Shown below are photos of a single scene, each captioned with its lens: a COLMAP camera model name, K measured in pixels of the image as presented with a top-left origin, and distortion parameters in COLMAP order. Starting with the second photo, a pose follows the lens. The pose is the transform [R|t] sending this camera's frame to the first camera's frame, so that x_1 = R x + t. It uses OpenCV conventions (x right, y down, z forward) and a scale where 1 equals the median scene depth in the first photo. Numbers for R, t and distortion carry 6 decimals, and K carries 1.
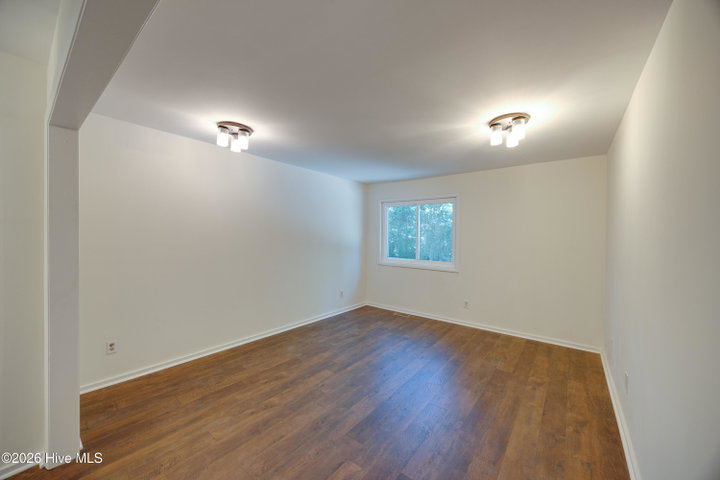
lens RADIAL K [[268.1, 0, 362.0], [0, 268.1, 240.3], [0, 0, 1]] dist [0.000644, -0.000006]
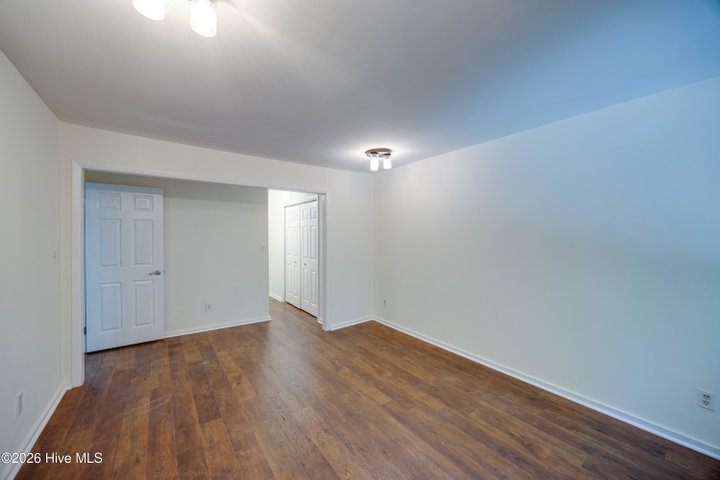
lens RADIAL K [[268.1, 0, 363.6], [0, 268.1, 235.8], [0, 0, 1]] dist [0.000644, -0.000006]
pose [[-0.255449, -0.017741, -0.966660, 0.718536], [-0.021395, 0.999691, -0.012694, -0.019679], [0.966586, 0.017439, -0.255749, 1.134003]]
